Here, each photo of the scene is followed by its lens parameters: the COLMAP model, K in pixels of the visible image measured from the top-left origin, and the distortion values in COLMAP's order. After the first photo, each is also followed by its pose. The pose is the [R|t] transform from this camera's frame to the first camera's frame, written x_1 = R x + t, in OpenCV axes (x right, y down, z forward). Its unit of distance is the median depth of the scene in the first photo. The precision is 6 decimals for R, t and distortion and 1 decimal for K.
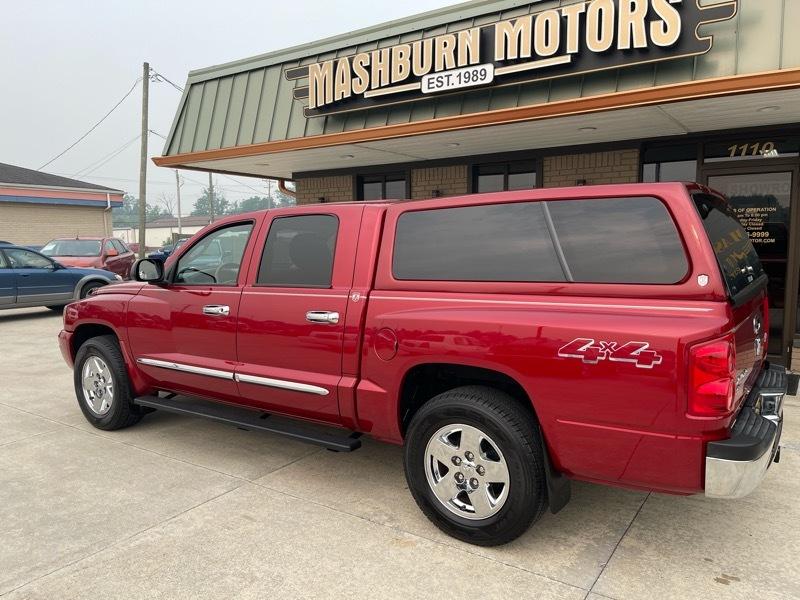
lens RADIAL K [[603.5, 0, 397.4], [0, 603.5, 302.5], [0, 0, 1]] dist [0.072181, -0.097103]
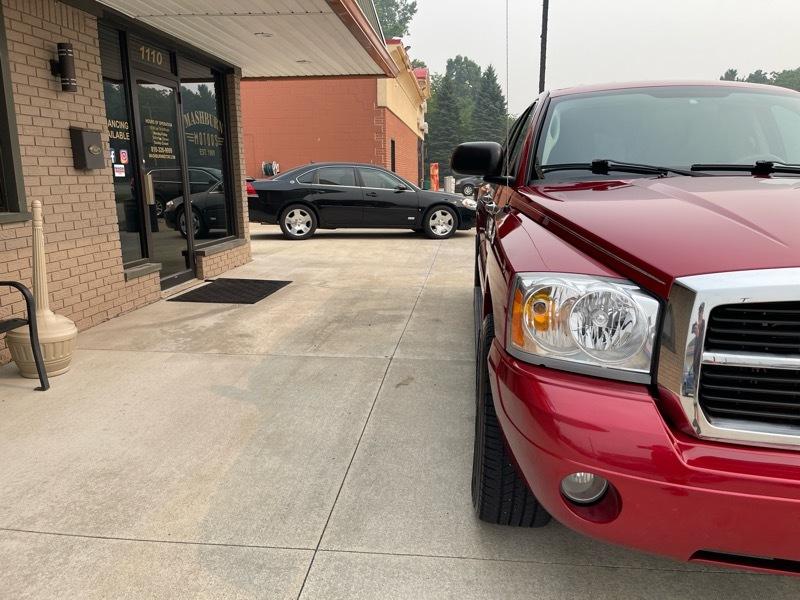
lens RADIAL K [[603.5, 0, 408.6], [0, 603.5, 302.3], [0, 0, 1]] dist [0.072181, -0.097103]
pose [[-0.487835, -0.167089, 0.856795, -0.702897], [0.100176, 0.964310, 0.245093, -0.115490], [-0.867169, 0.205395, -0.453686, 1.730521]]
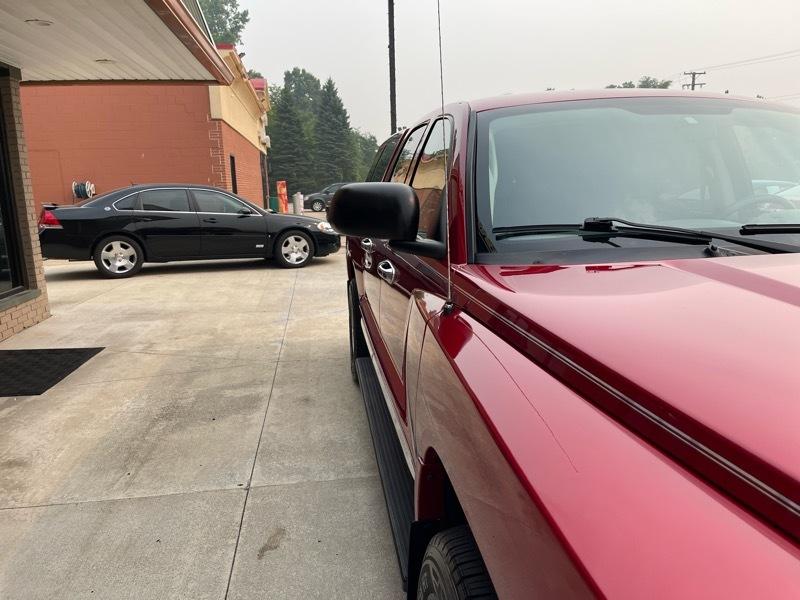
lens RADIAL K [[603.5, 0, 405.7], [0, 603.5, 307.4], [0, 0, 1]] dist [0.072181, -0.097103]
pose [[-0.683467, -0.119127, 0.720196, -0.453308], [0.104051, 0.960622, 0.257640, -0.136559], [-0.722528, 0.251025, -0.644158, 1.591156]]
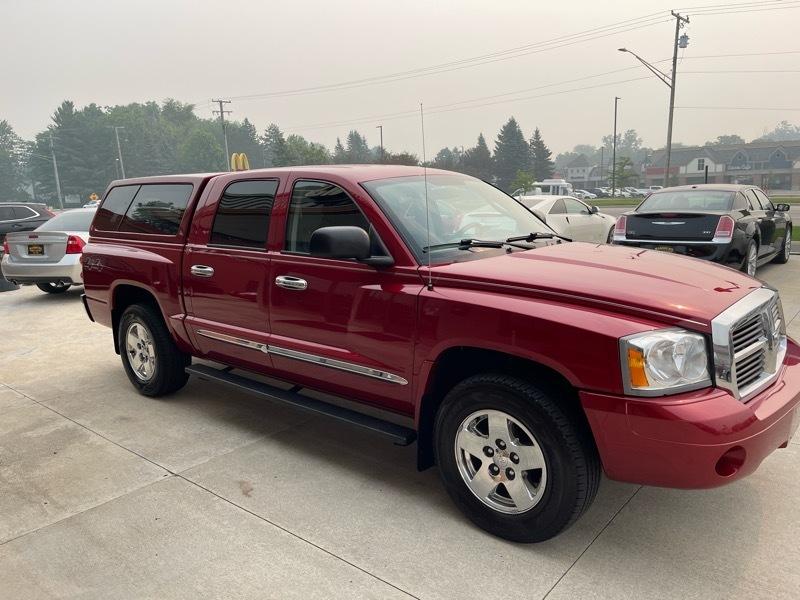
lens RADIAL K [[603.5, 0, 404.1], [0, 603.5, 300.8], [0, 0, 1]] dist [0.072181, -0.097103]
pose [[-0.993724, 0.031317, 0.107390, -0.281591], [0.060565, 0.957756, 0.281132, -0.224691], [-0.094049, 0.285871, -0.953642, 2.009890]]
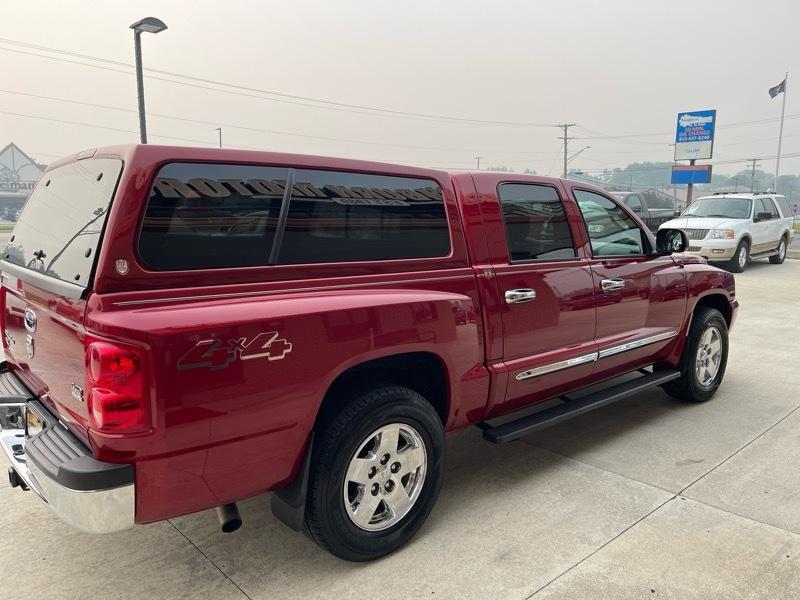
lens RADIAL K [[603.5, 0, 400.2], [0, 603.5, 302.4], [0, 0, 1]] dist [0.072181, -0.097103]
pose [[-0.228397, 0.162477, -0.959915, 0.869470], [-0.105099, 0.976099, 0.190223, -0.137367], [0.967879, 0.144332, -0.205863, 1.131196]]
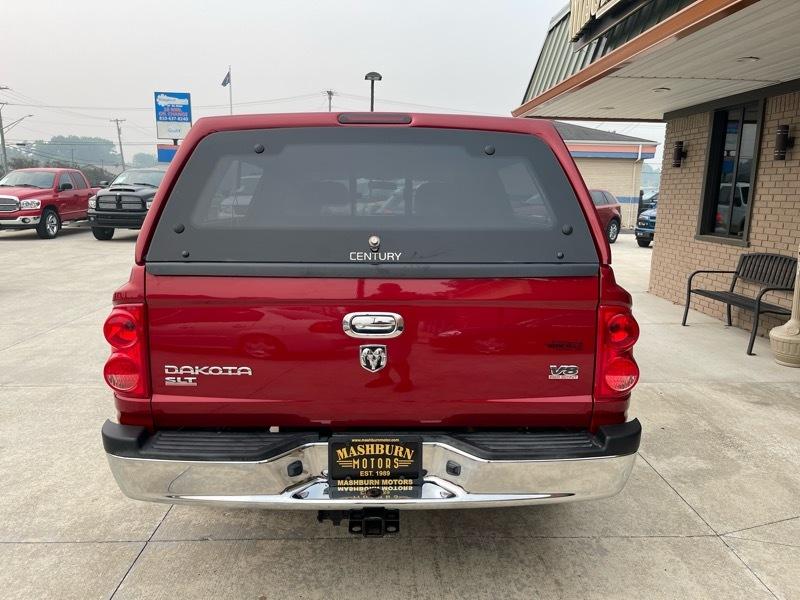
lens RADIAL K [[603.5, 0, 398.6], [0, 603.5, 303.4], [0, 0, 1]] dist [0.072181, -0.097103]
pose [[0.590097, 0.168381, -0.789578, 0.766180], [-0.106576, 0.985696, 0.130554, -0.052836], [0.800267, 0.007111, 0.599602, 0.430957]]
